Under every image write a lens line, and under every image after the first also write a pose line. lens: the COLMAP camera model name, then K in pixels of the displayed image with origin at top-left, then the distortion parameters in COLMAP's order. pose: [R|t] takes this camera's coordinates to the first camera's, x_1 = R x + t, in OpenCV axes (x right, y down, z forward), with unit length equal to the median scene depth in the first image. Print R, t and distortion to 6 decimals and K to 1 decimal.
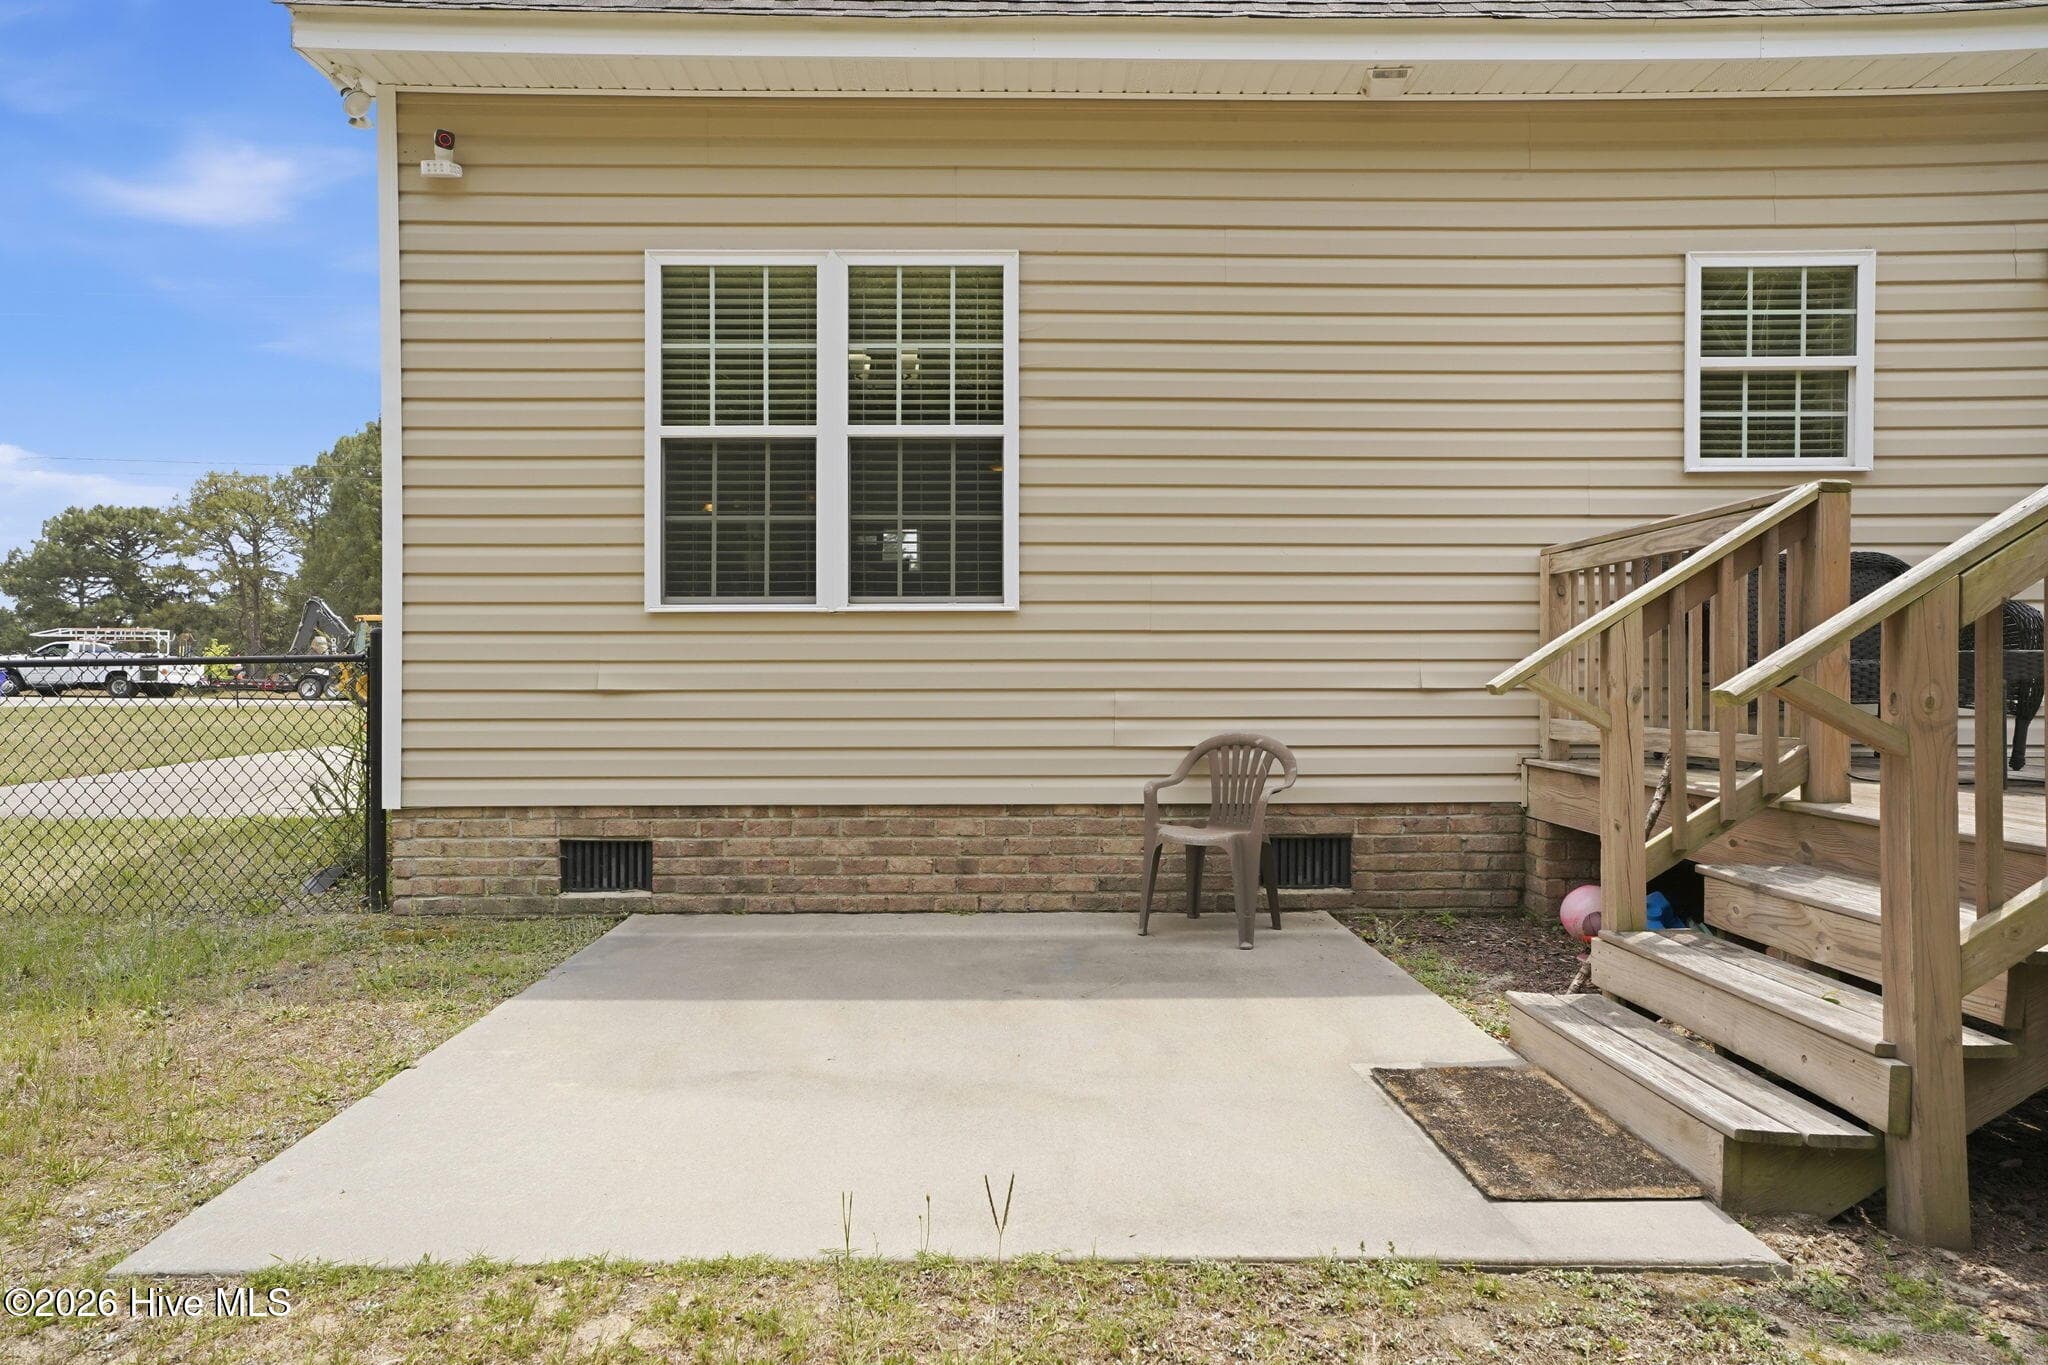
lens RADIAL K [[1187.2, 0, 1031.3], [0, 1187.2, 678.5], [0, 0, 1]] dist [-0.002368, 0.035412]
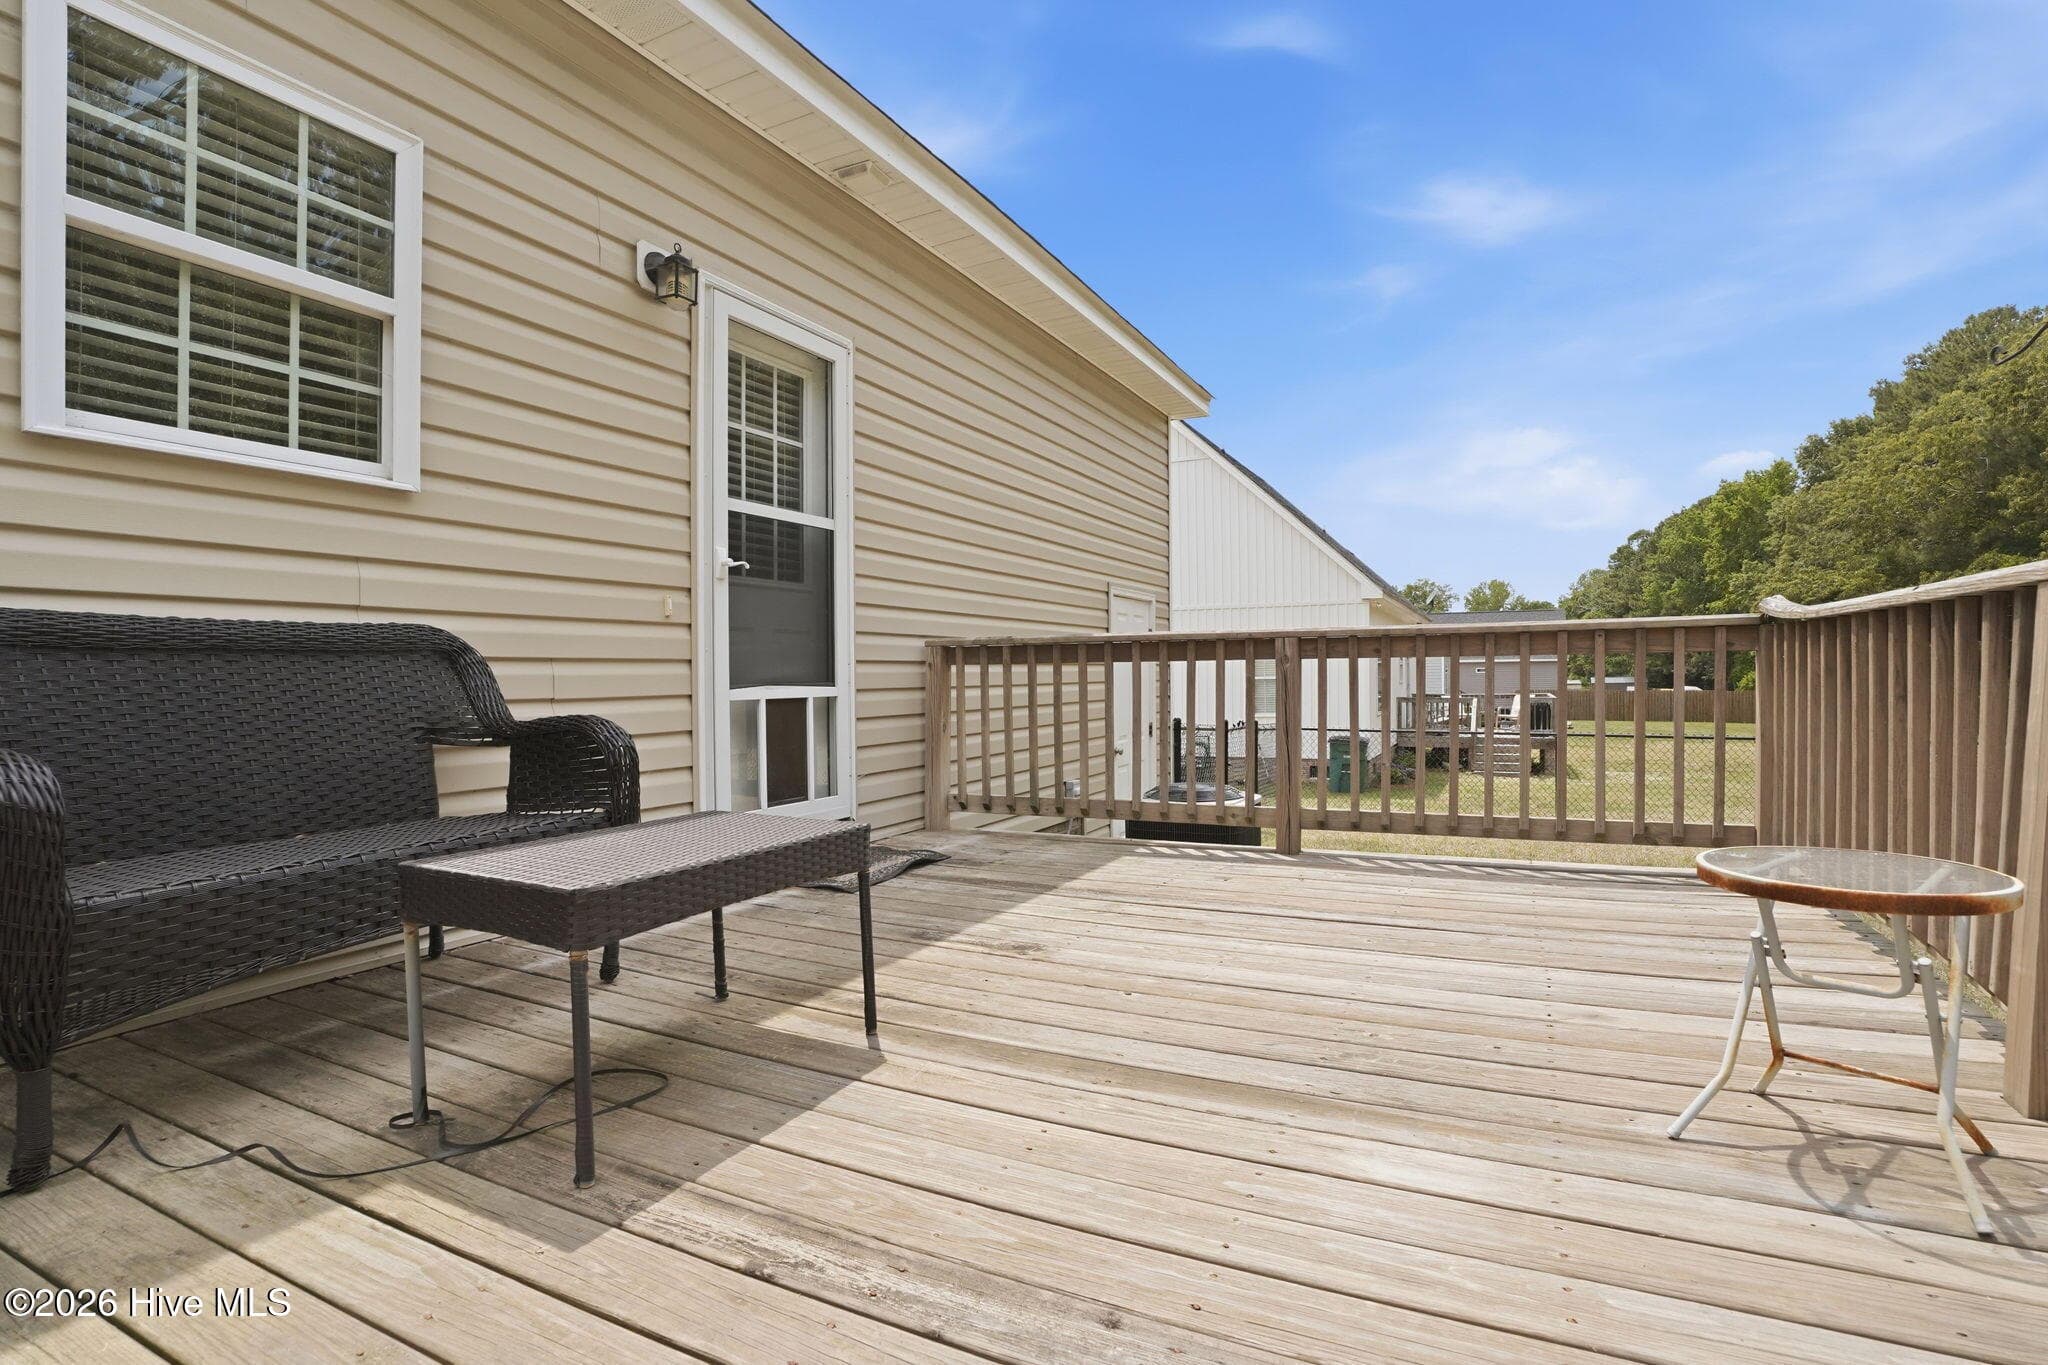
lens RADIAL K [[1003.8, 0, 1024.0], [0, 1003.8, 682.5], [0, 0, 1]] dist [-0.004466, -0.000224]
pose [[0.468790, -0.009491, 0.883258, 0.392940], [-0.014410, 0.999727, 0.018390, -0.090479], [-0.883192, -0.021349, 0.468526, 0.482377]]
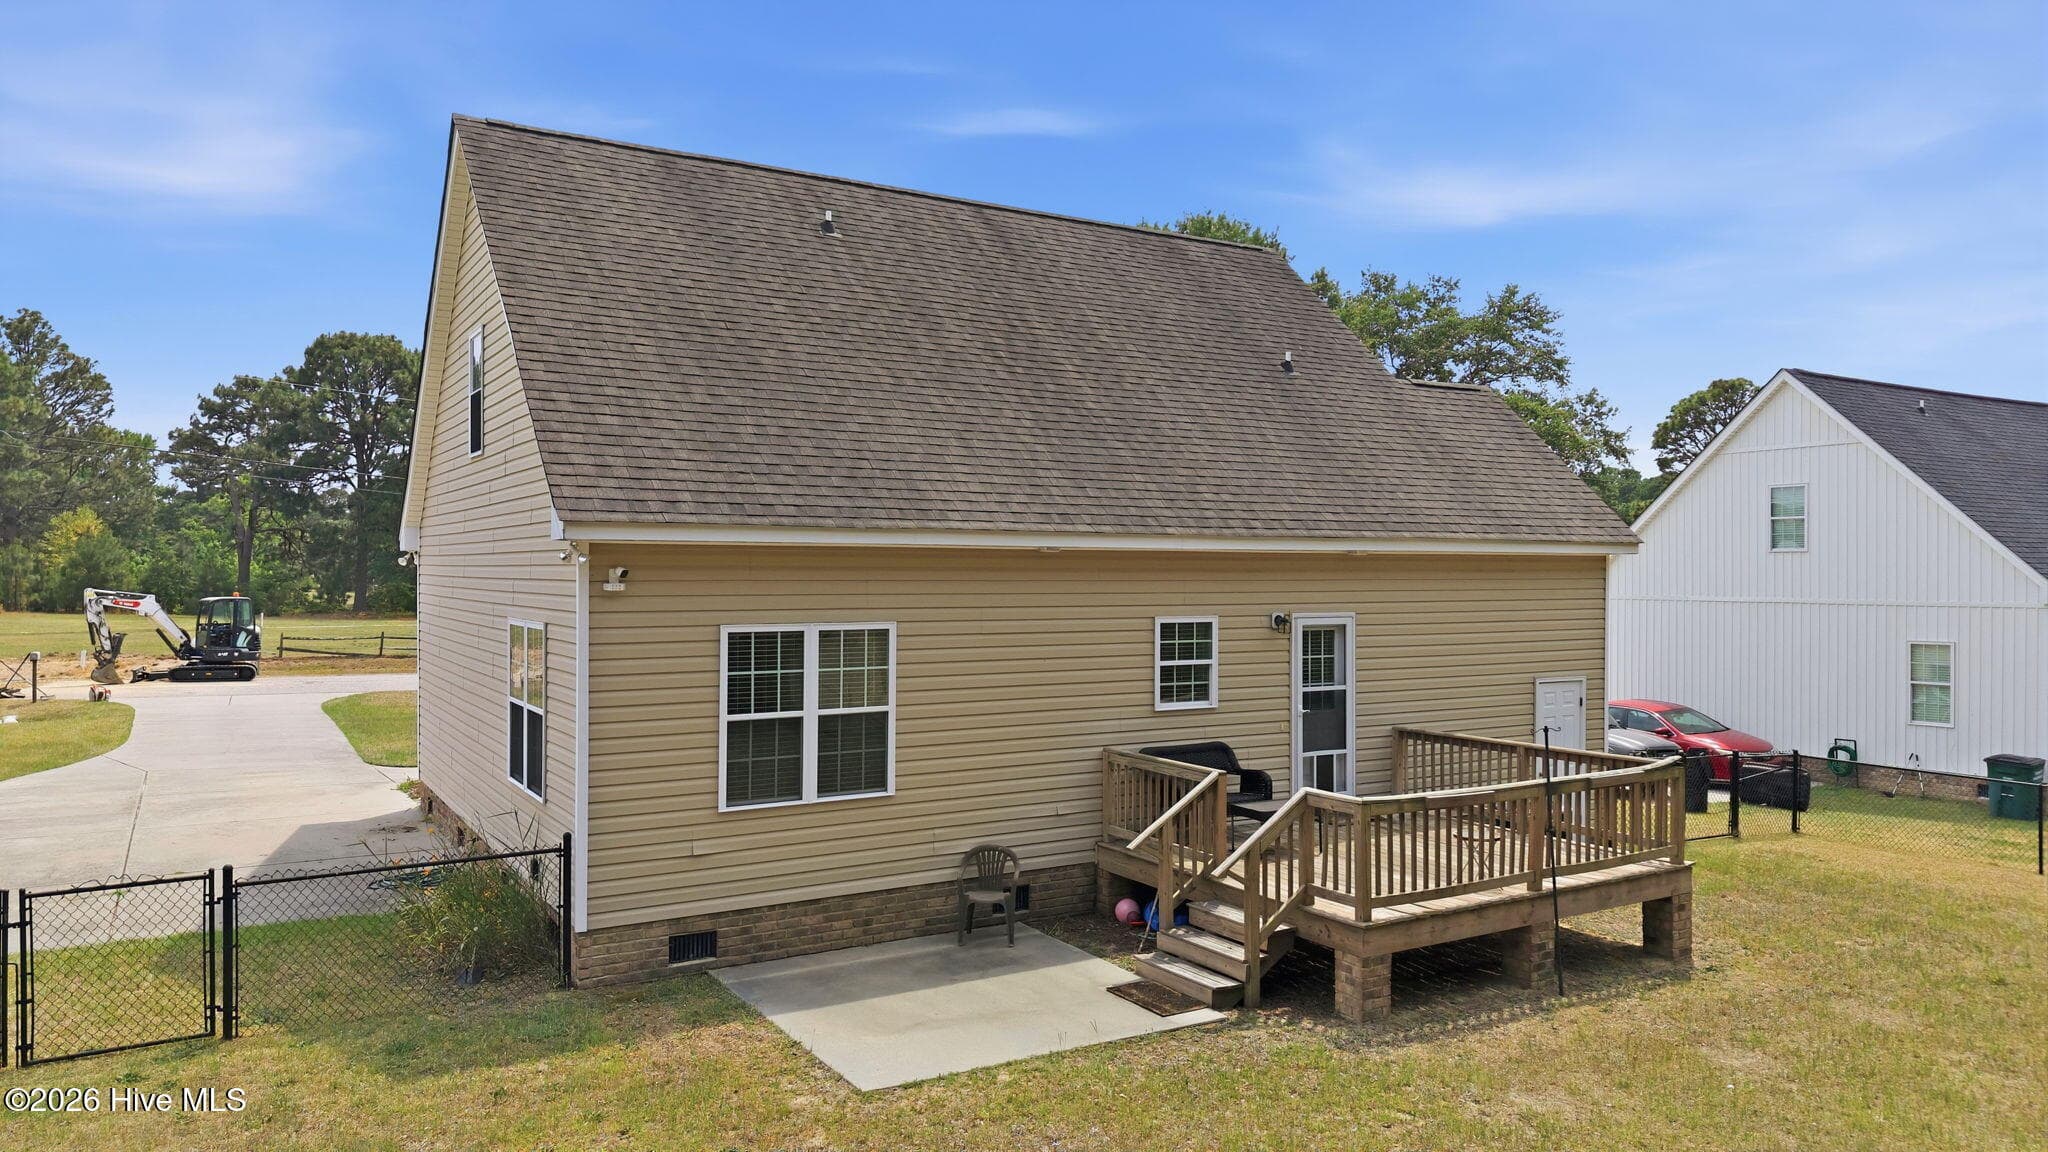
lens RADIAL K [[1357.8, 0, 1024.0], [0, 1357.8, 576.0], [0, 0, 1]] dist [0.143584, -0.400772]
pose [[0.864501, 0.002277, 0.502625, -1.008784], [-0.005399, 0.999974, 0.004756, -0.450018], [-0.502602, -0.006826, 0.864491, -1.165926]]
